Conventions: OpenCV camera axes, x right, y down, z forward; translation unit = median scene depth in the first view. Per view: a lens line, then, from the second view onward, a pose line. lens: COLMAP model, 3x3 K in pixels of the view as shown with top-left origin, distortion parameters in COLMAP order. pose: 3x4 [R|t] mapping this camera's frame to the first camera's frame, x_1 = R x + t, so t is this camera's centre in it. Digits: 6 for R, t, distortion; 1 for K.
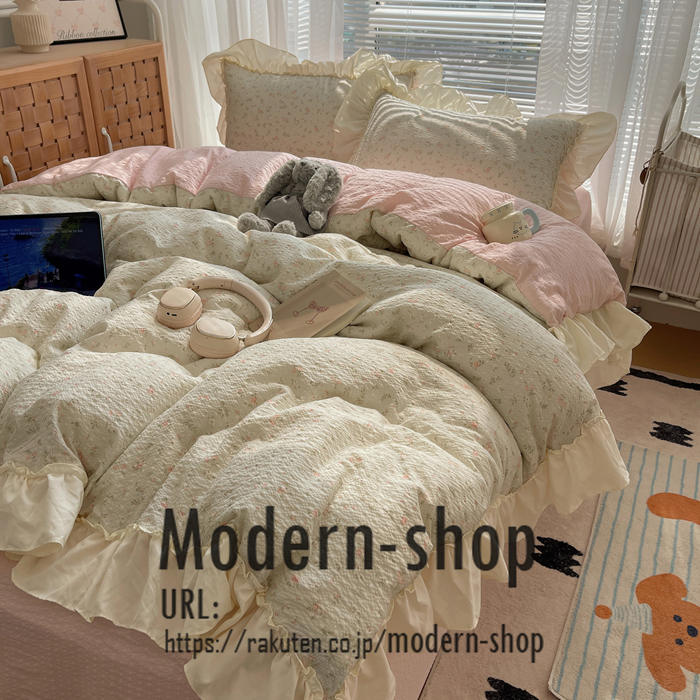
lens RADIAL K [[746.2, 0, 349.9], [0, 746.2, 302.4], [0, 0, 1]] dist [0.080783, -0.003331]
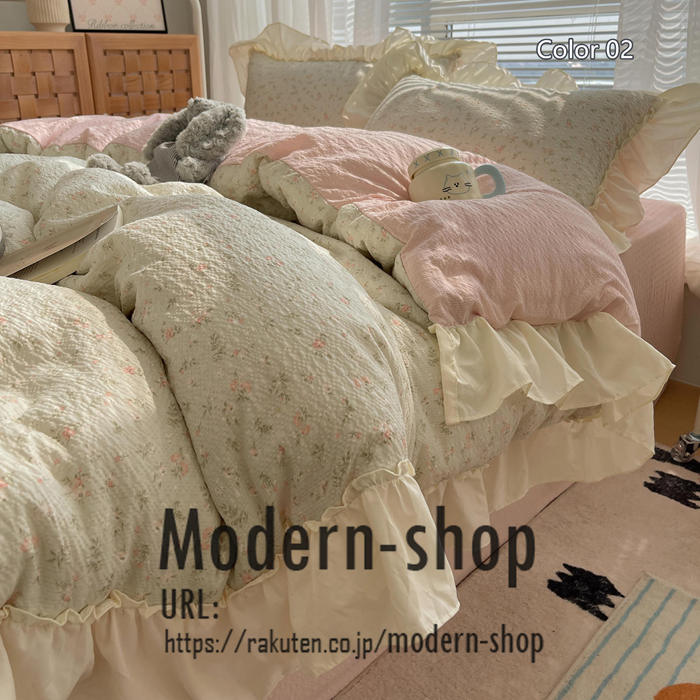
lens RADIAL K [[734.8, 0, 338.8], [0, 734.8, 281.4], [0, 0, 1]] dist [0.079416, 0.004125]
pose [[0.955714, 0.080166, -0.283167, 0.239030], [-0.121451, 0.983866, -0.131369, 0.056276], [0.268067, 0.159942, 0.950031, 0.300796]]
